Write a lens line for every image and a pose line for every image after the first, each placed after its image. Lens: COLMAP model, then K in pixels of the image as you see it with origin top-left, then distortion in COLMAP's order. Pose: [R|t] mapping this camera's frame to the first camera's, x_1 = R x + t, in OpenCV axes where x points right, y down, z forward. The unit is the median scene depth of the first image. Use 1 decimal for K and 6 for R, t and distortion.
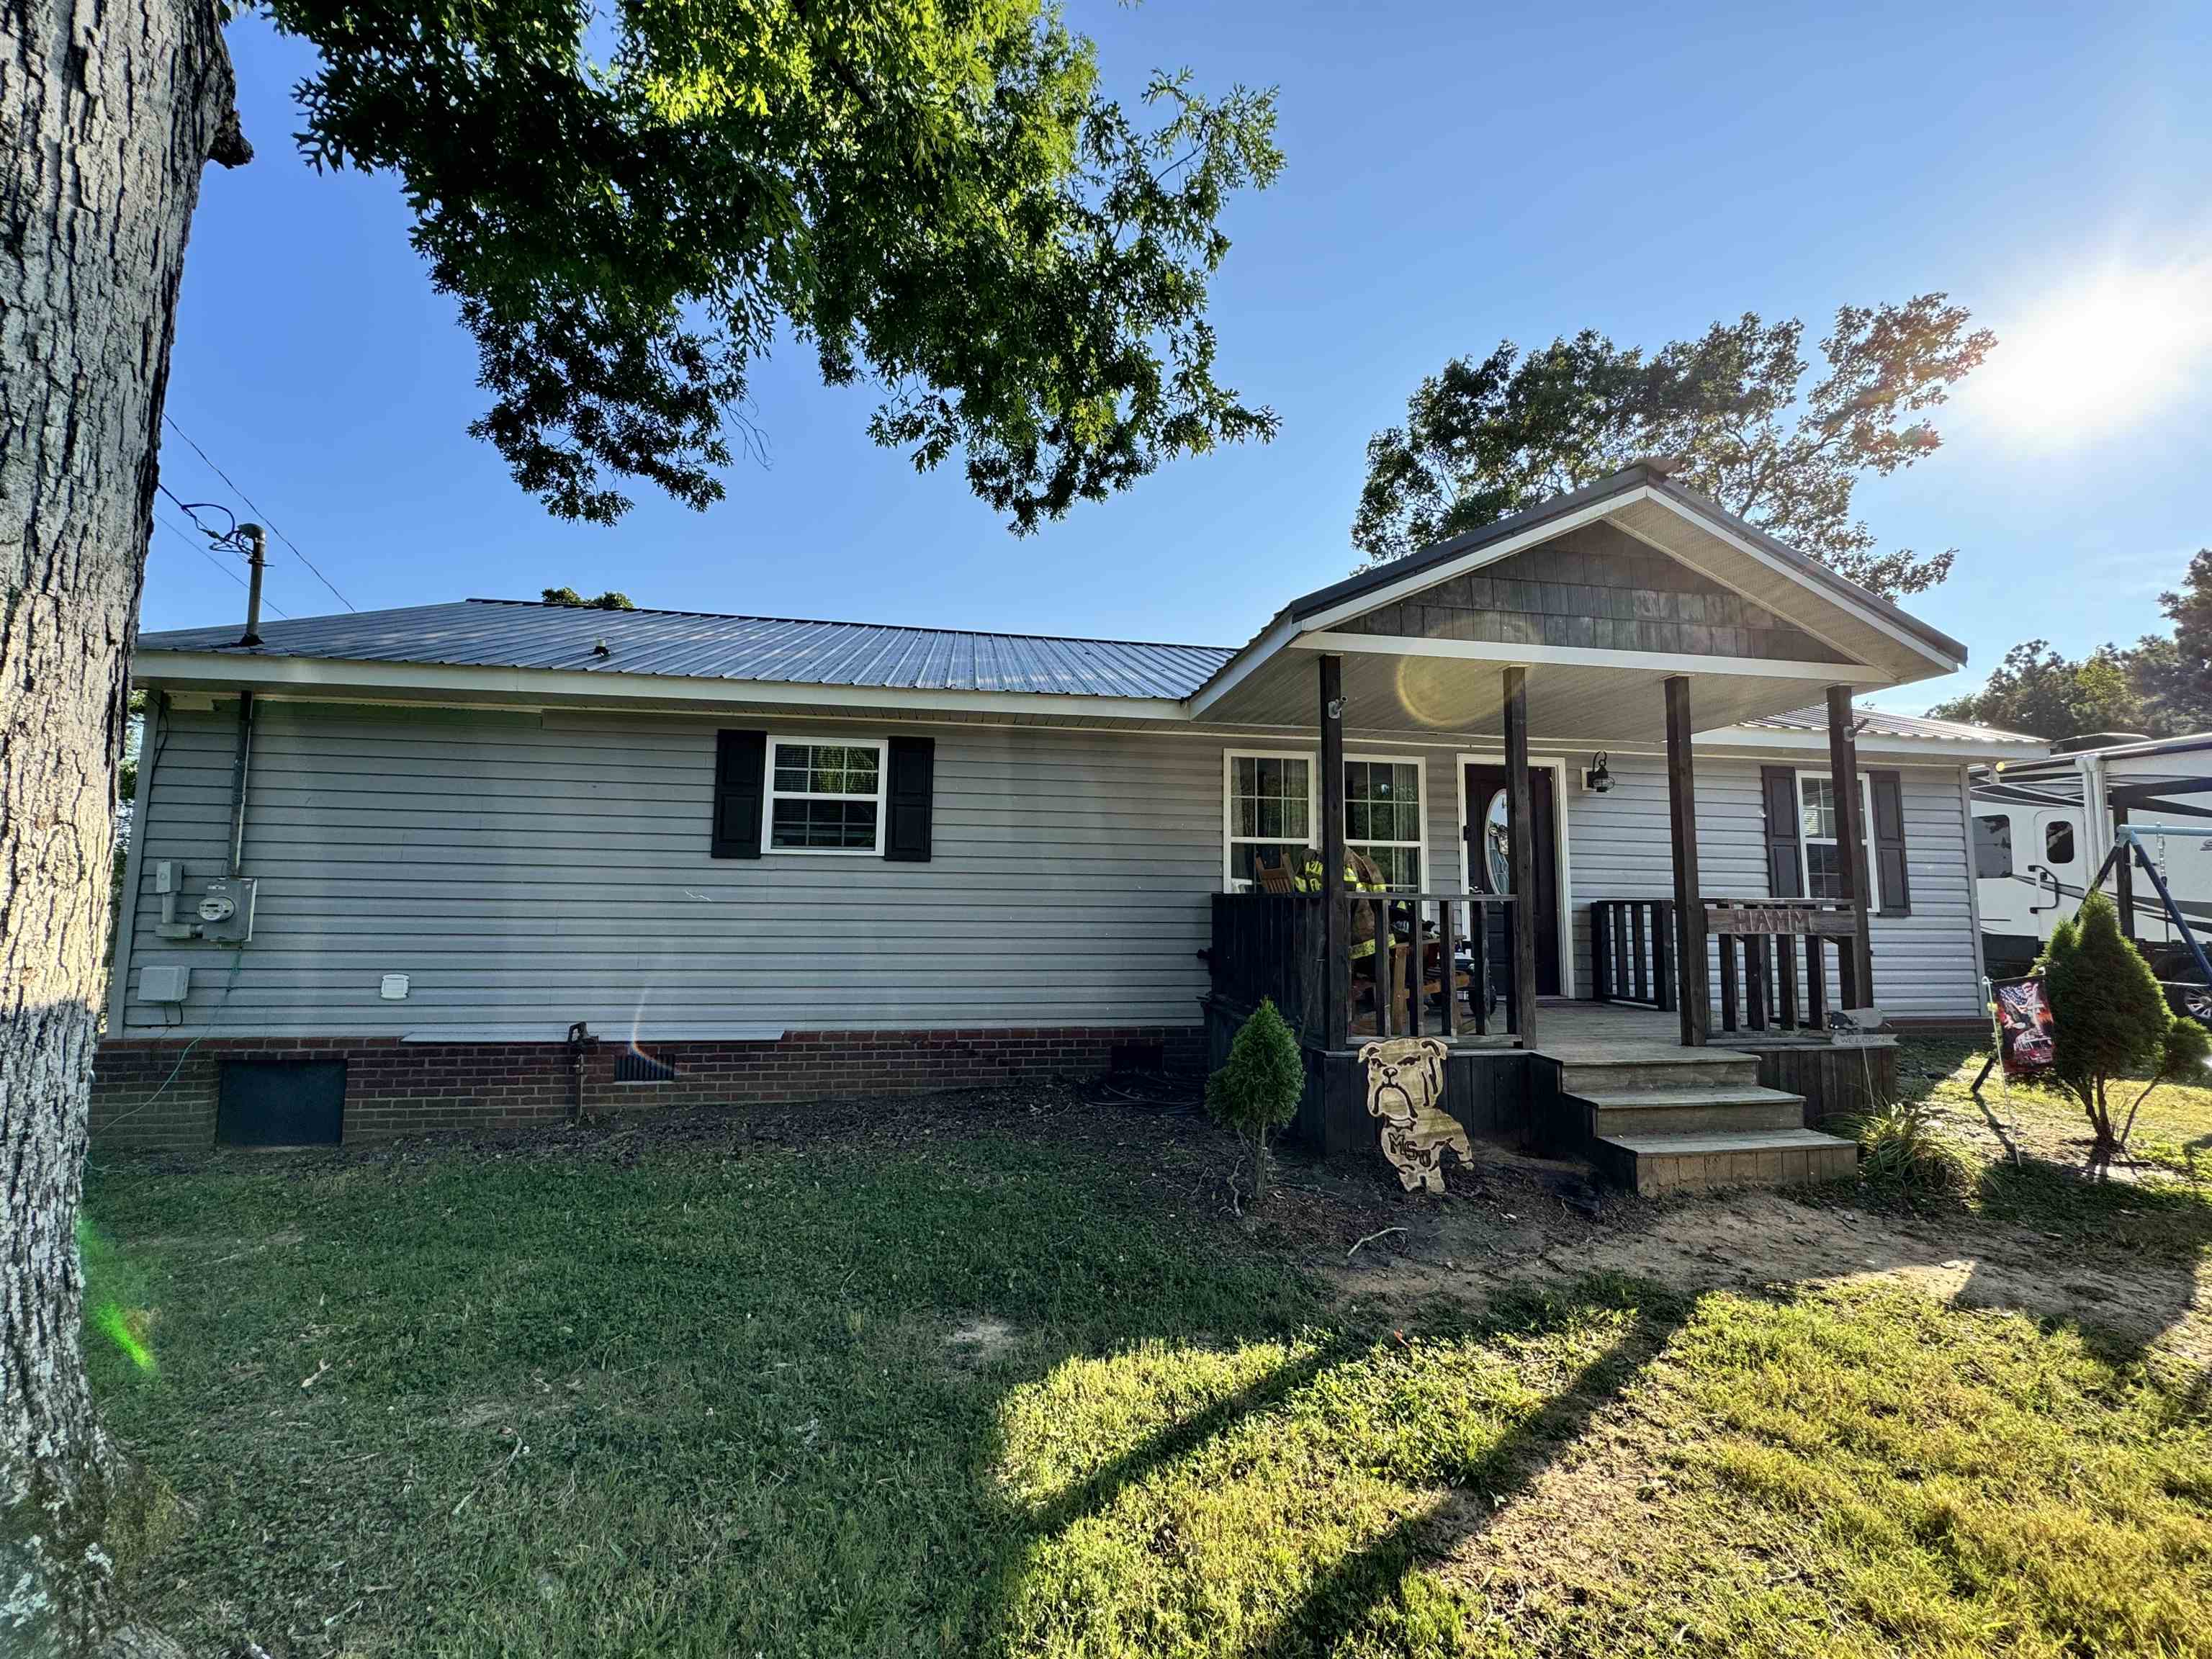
lens RADIAL K [[880.9, 0, 1102.2], [0, 880.9, 818.4], [0, 0, 1]] dist [-0.003978, 0.000838]
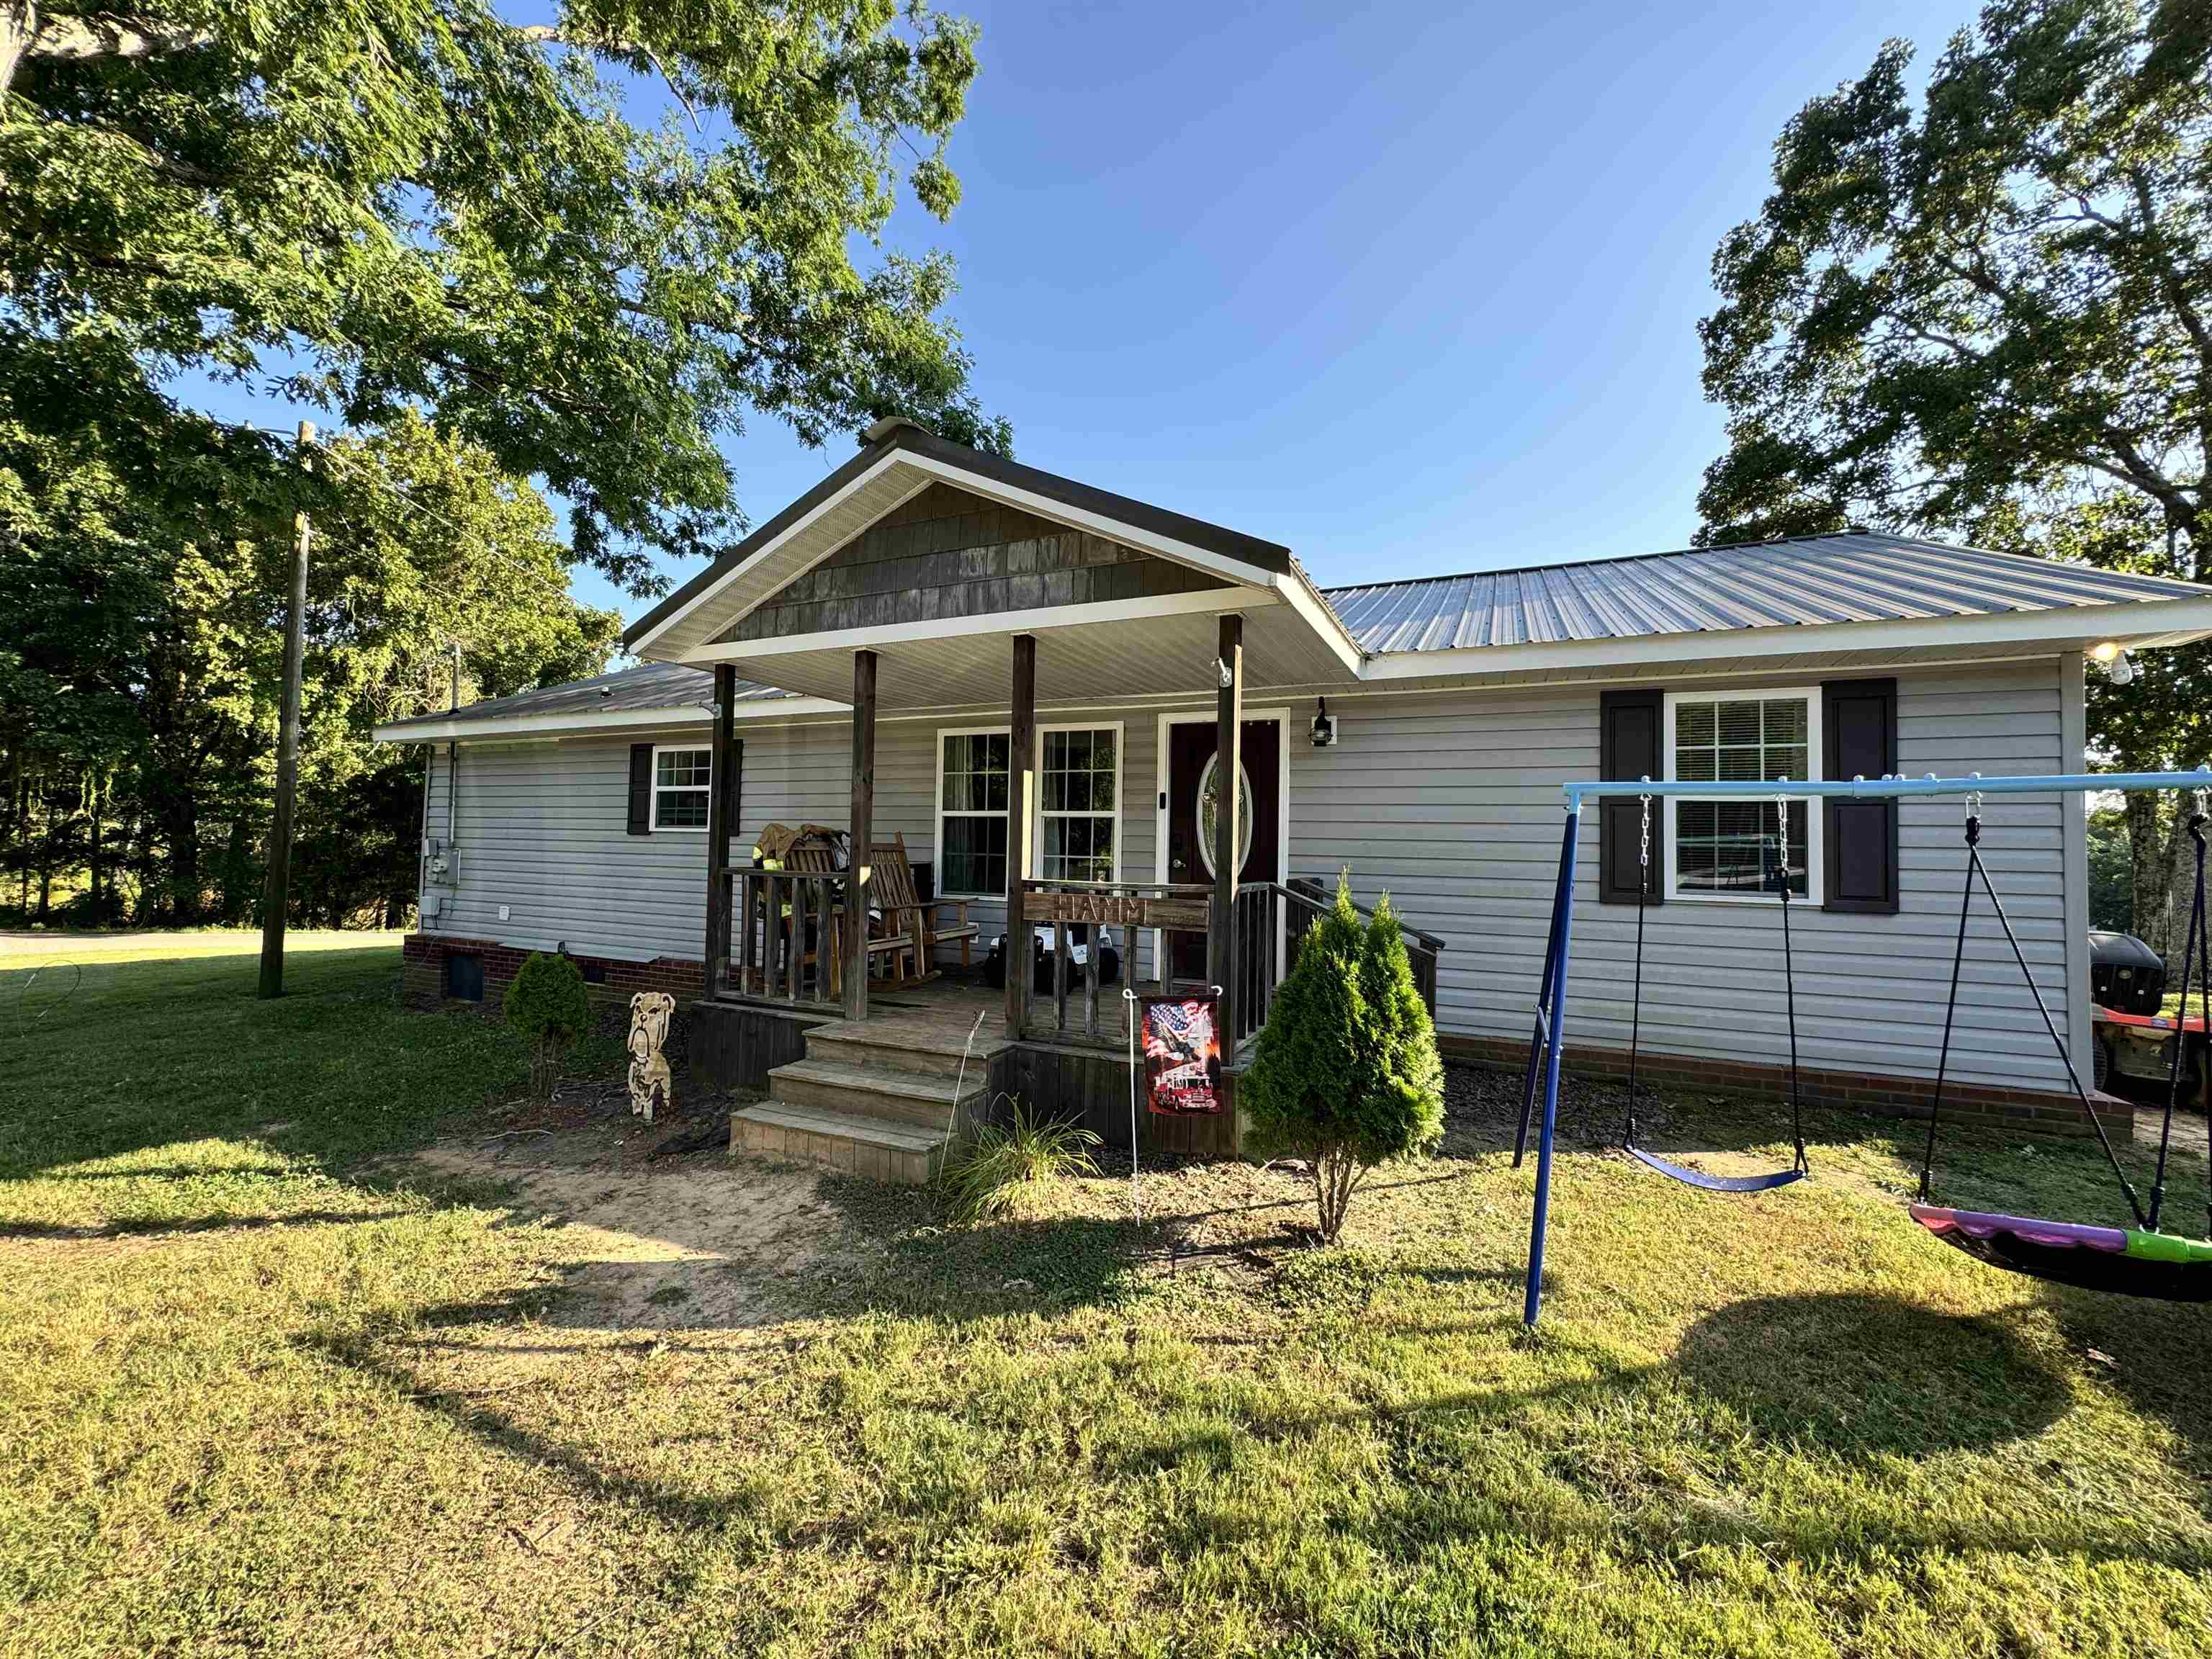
lens RADIAL K [[880.9, 0, 1107.0], [0, 880.9, 822.6], [0, 0, 1]] dist [-0.003978, 0.000838]
pose [[0.833489, -0.011520, -0.552416, 0.980705], [0.043496, 0.998048, 0.044814, -0.004932], [0.550822, -0.061380, 0.832363, 0.228982]]
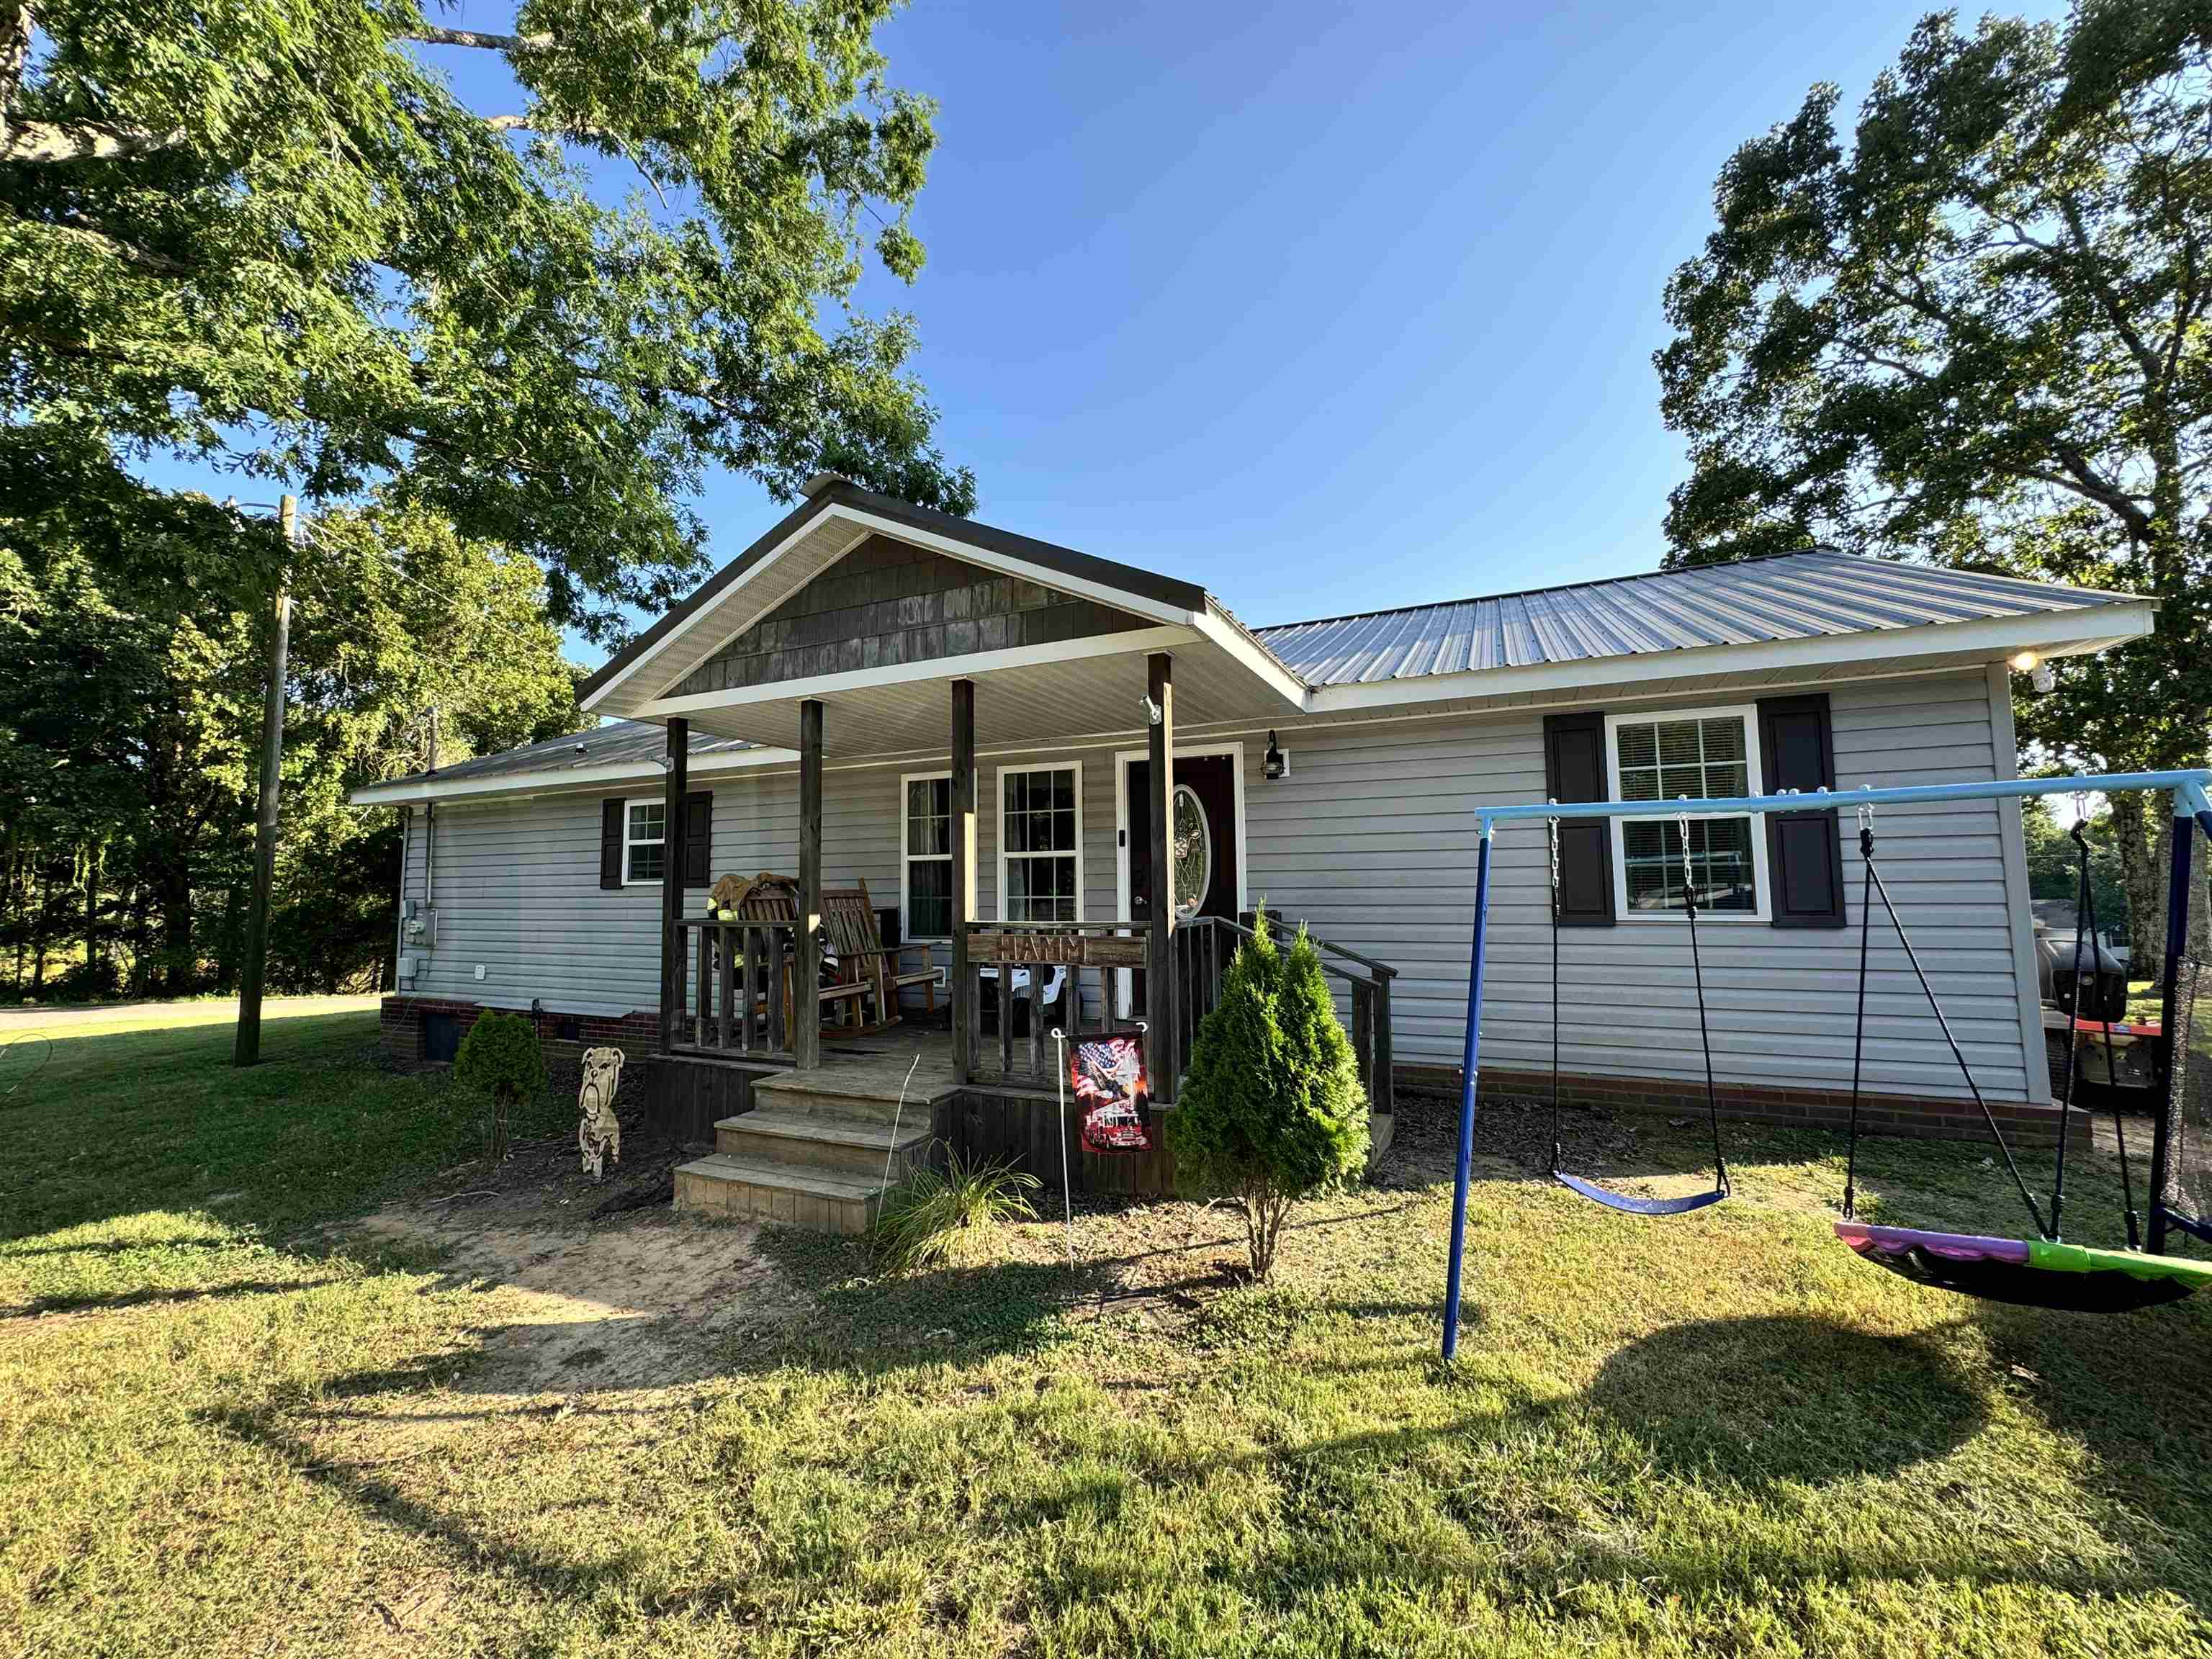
lens RADIAL K [[880.9, 0, 1107.1], [0, 880.9, 822.0], [0, 0, 1]] dist [-0.003978, 0.000838]
pose [[0.831486, -0.063722, -0.551879, 1.023842], [0.076458, 0.997073, 0.000070, -0.001848], [0.550259, -0.042254, 0.833924, 0.252218]]
